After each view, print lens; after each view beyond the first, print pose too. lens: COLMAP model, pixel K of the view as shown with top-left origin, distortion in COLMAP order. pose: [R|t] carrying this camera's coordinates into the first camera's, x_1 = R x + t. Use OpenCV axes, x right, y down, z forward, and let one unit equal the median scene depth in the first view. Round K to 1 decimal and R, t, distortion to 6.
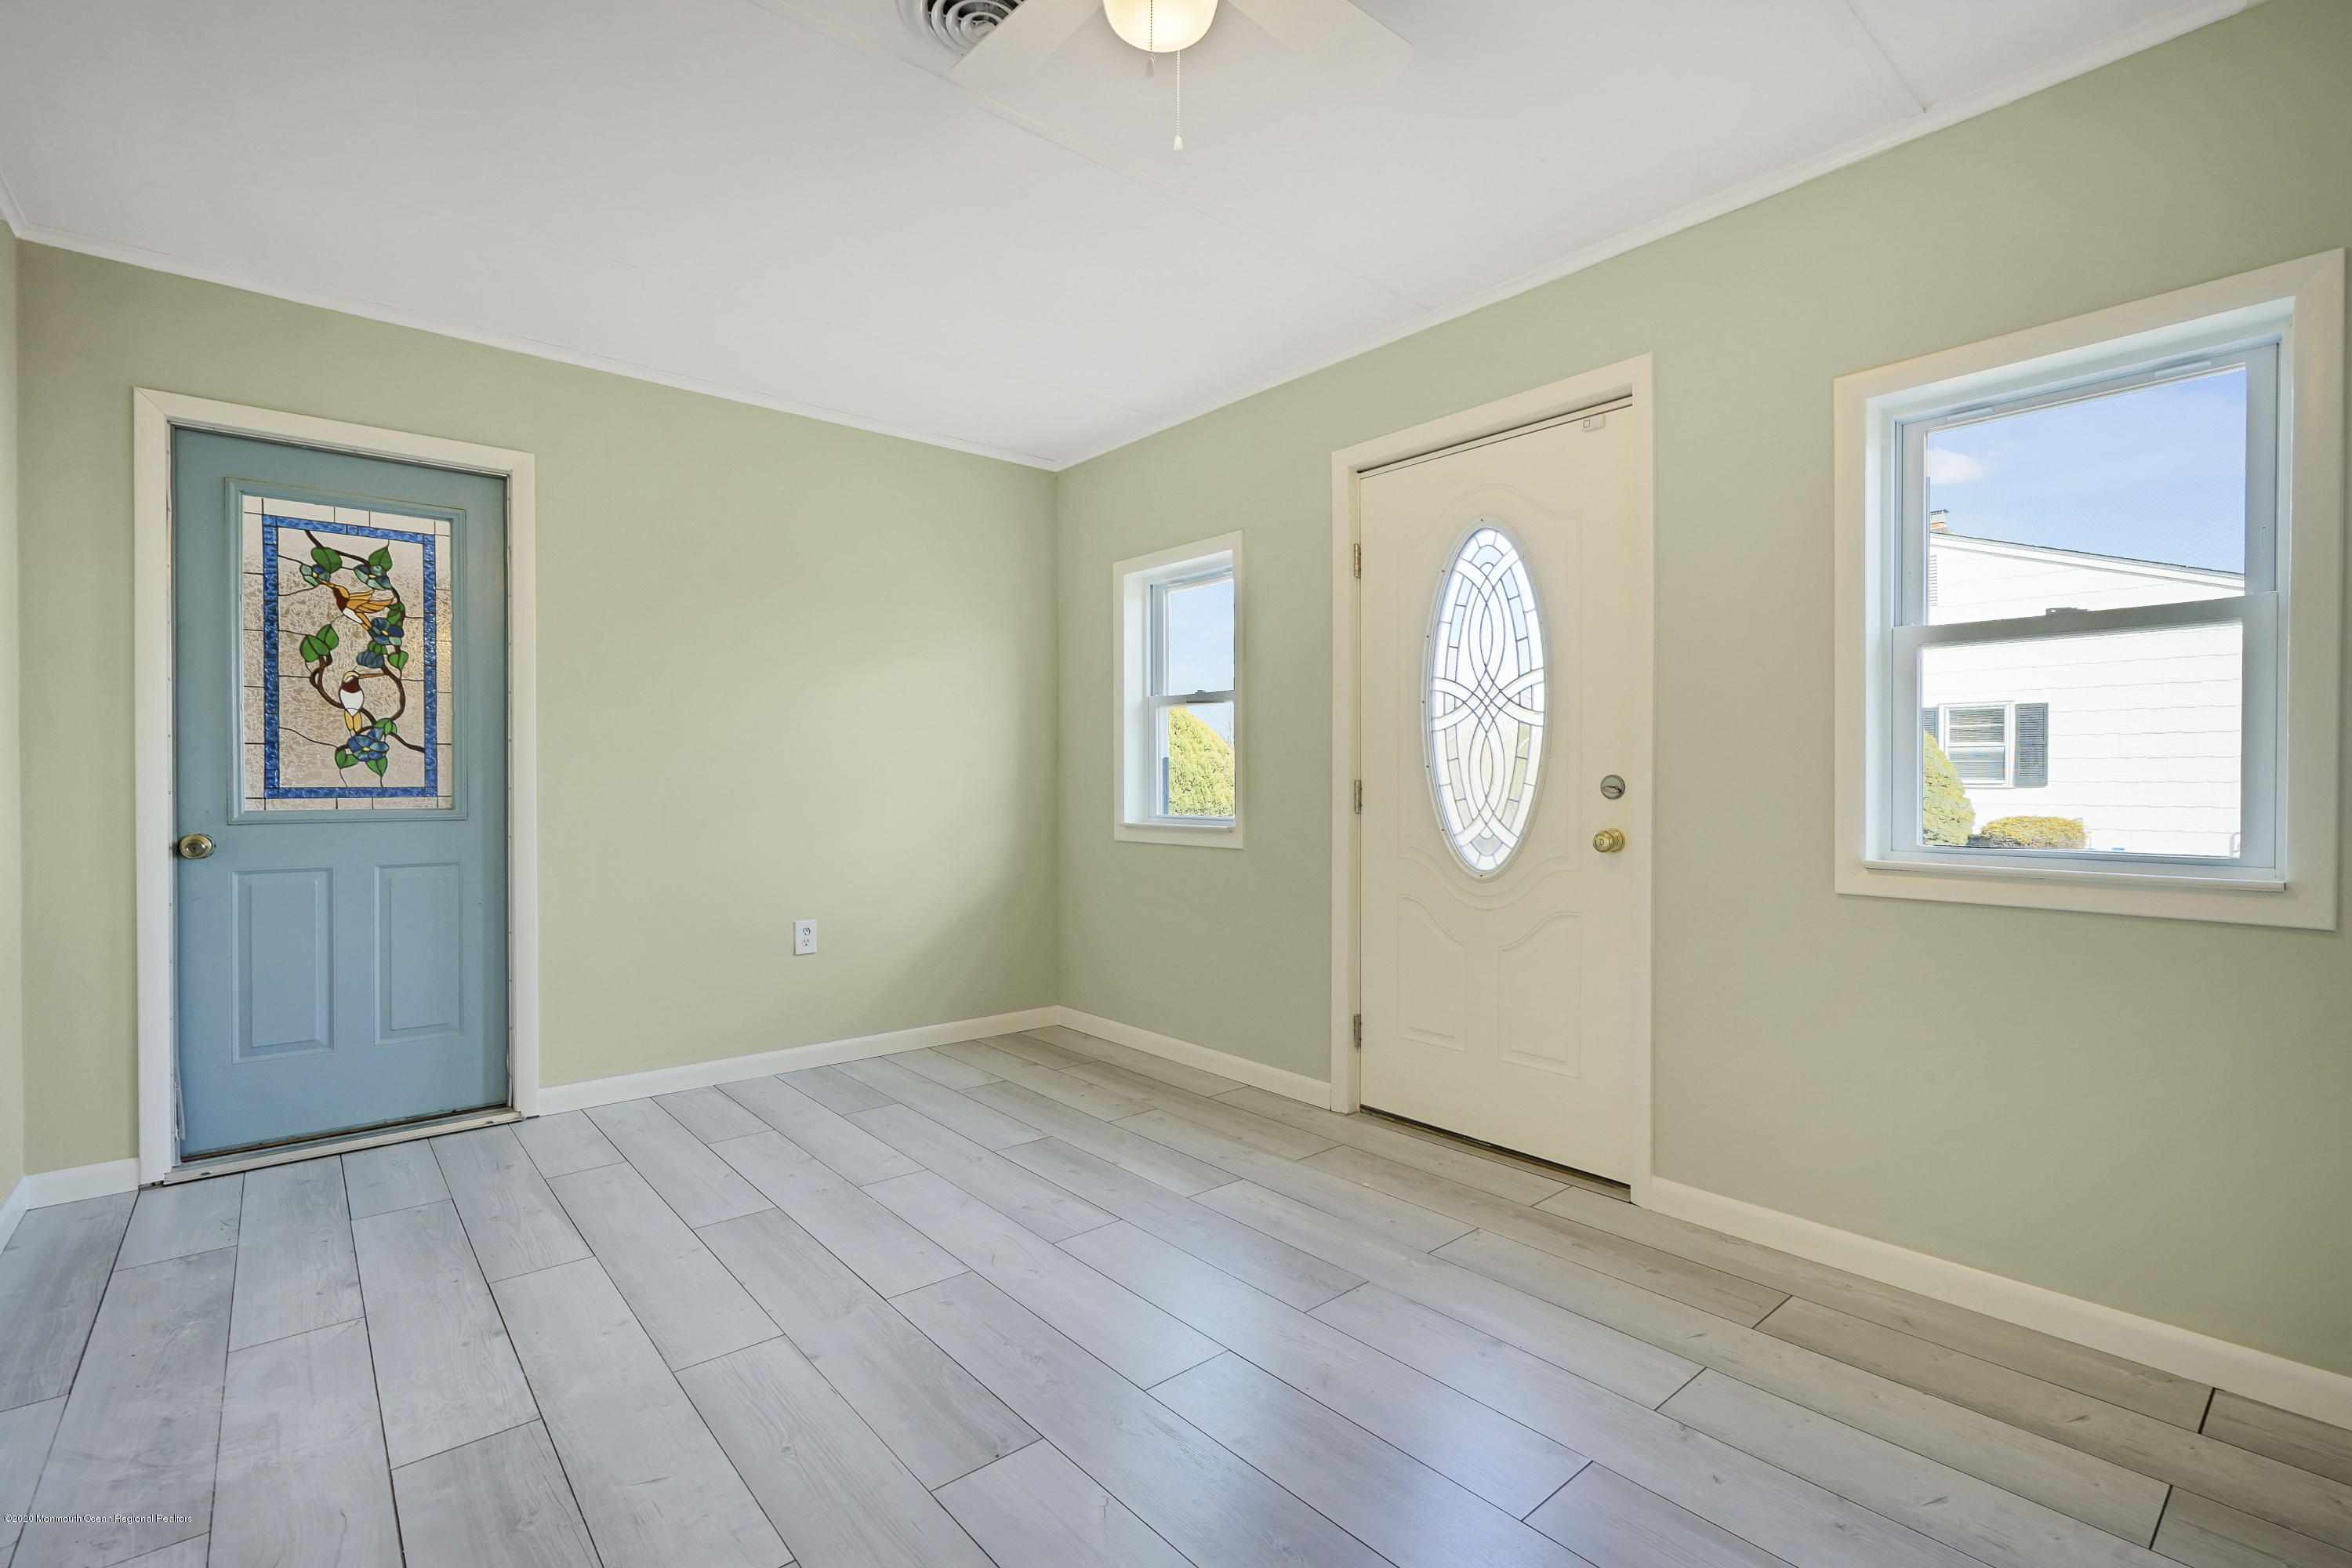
lens RADIAL K [[1056.1, 0, 1178.4], [0, 1056.1, 787.2], [0, 0, 1]] dist [-0.004585, 0.002256]
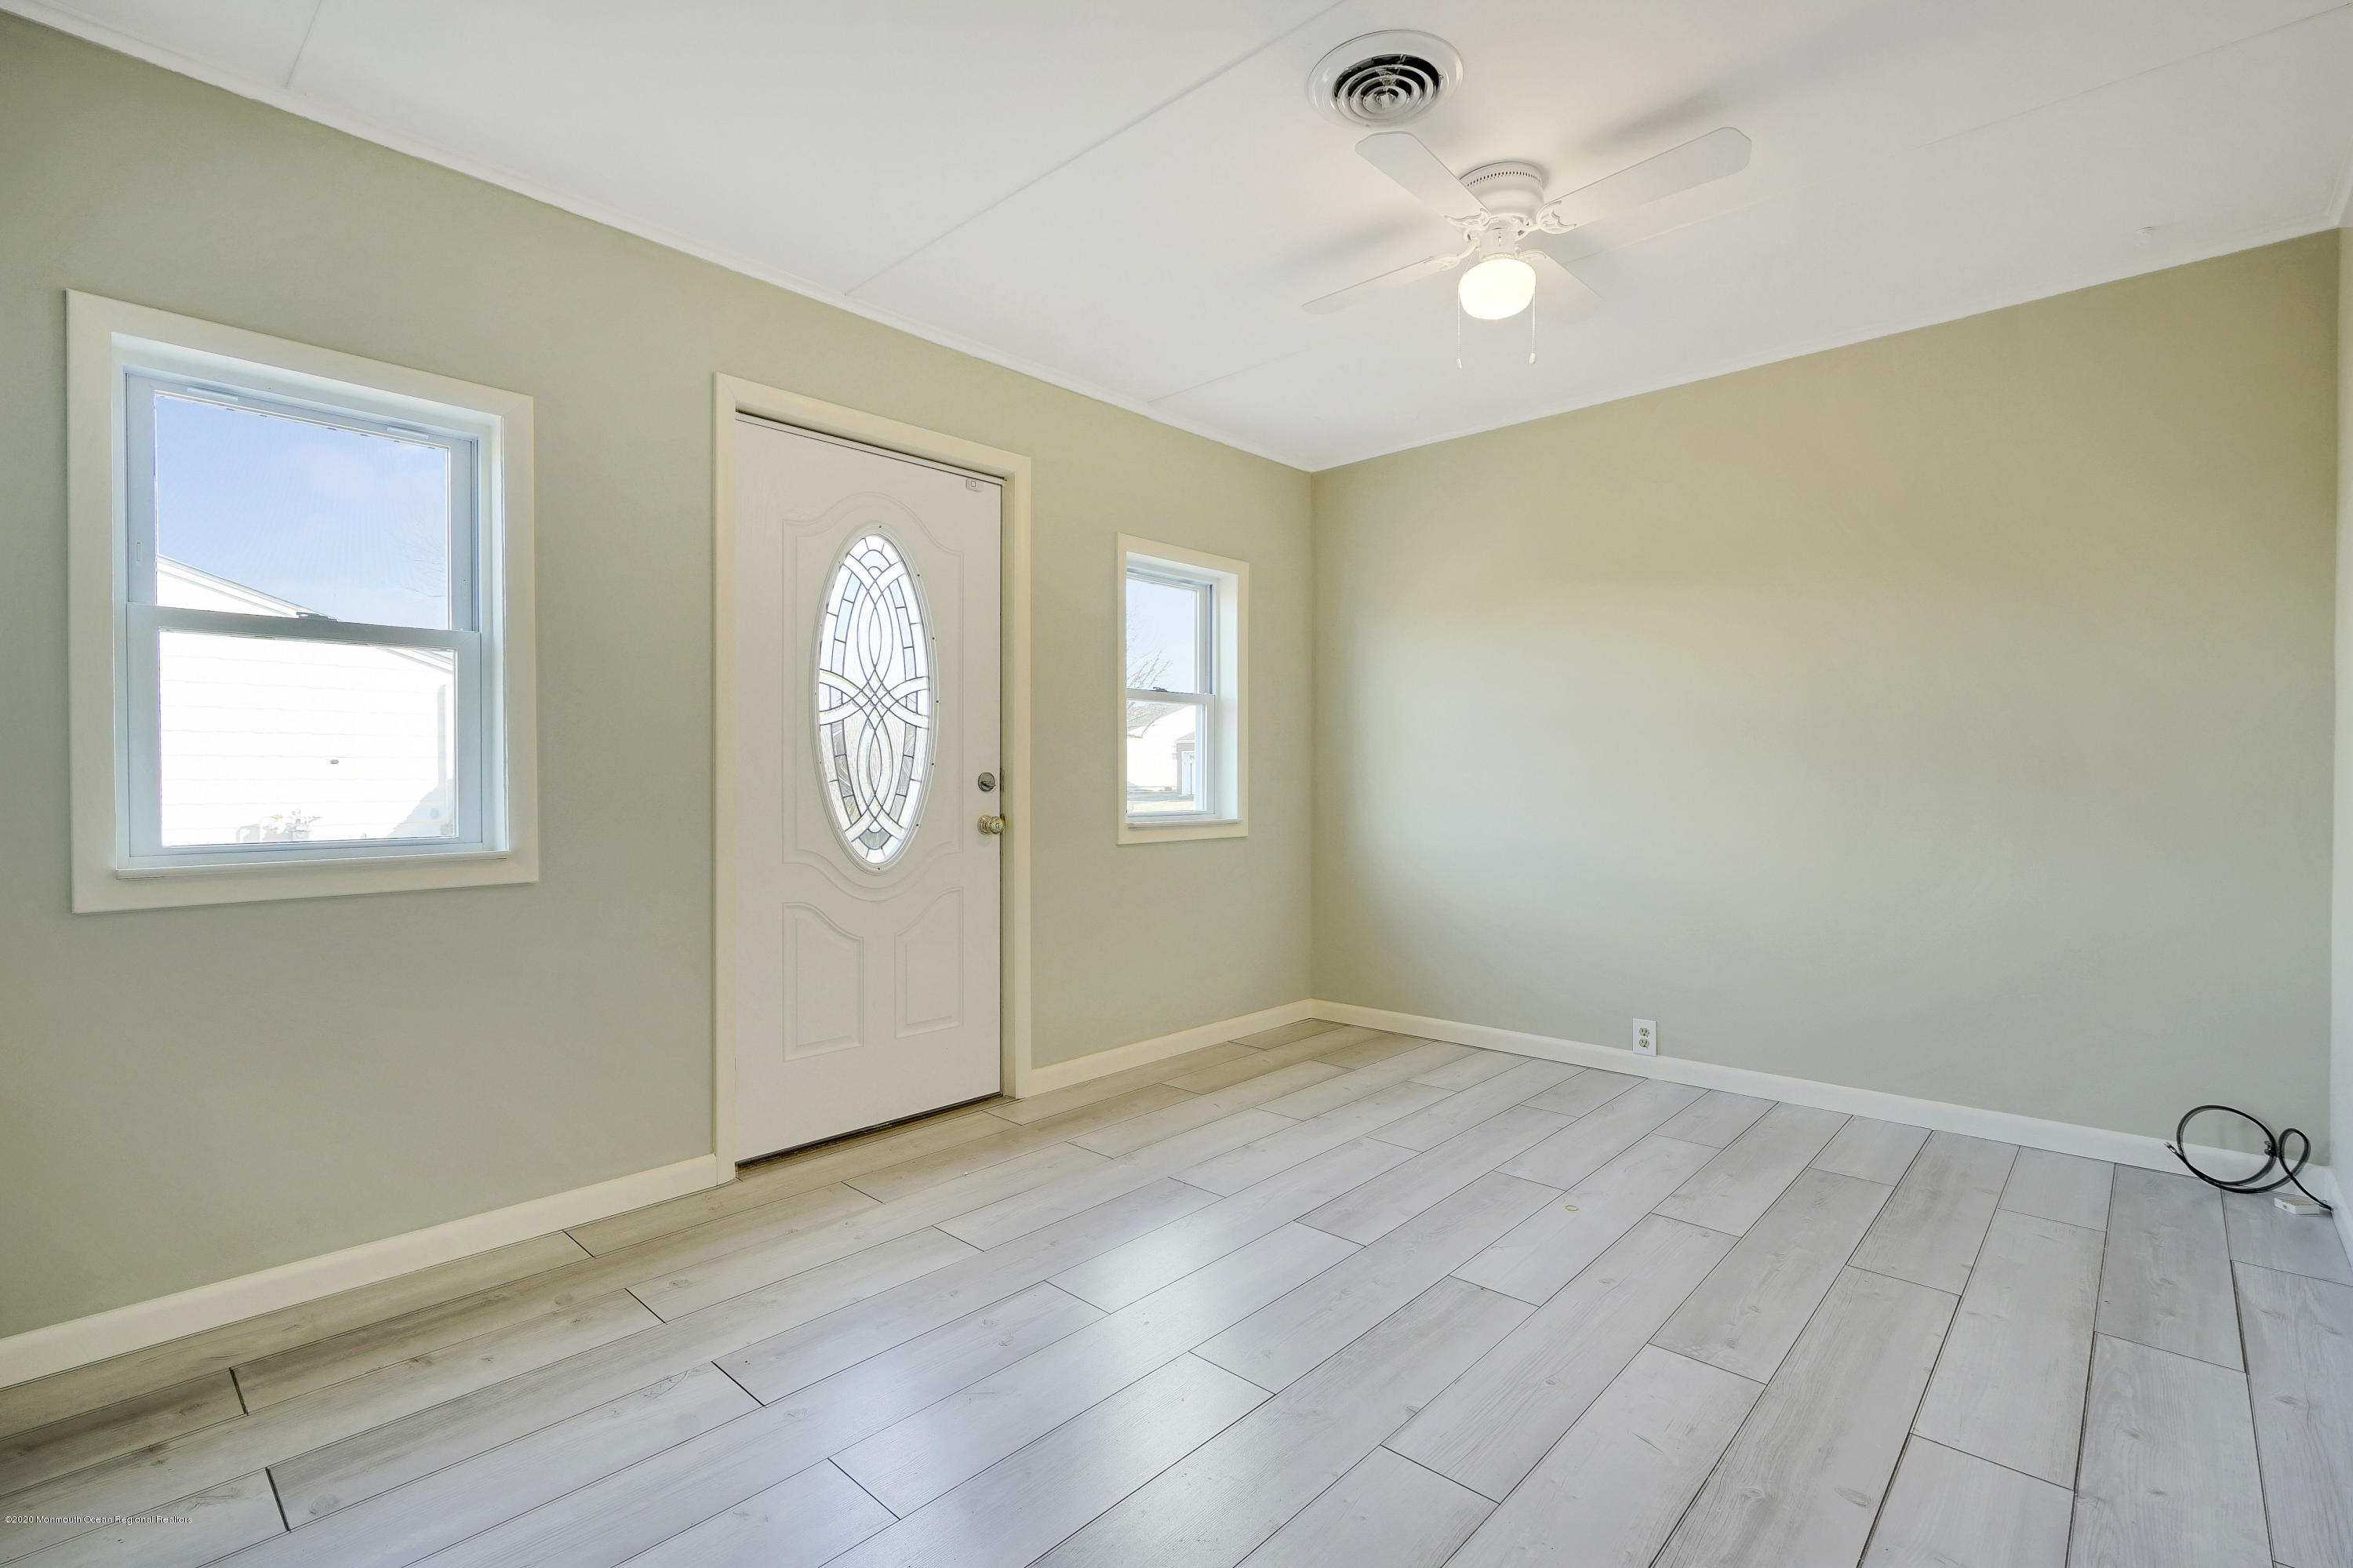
lens RADIAL K [[1066.8, 0, 1170.6], [0, 1066.8, 782.1], [0, 0, 1]] dist [-0.009707, 0.000277]
pose [[-0.112078, -0.002735, 0.993696, -0.784759], [0.012463, 0.999914, 0.004158, -0.001607], [-0.993621, 0.012851, -0.112034, 0.833338]]
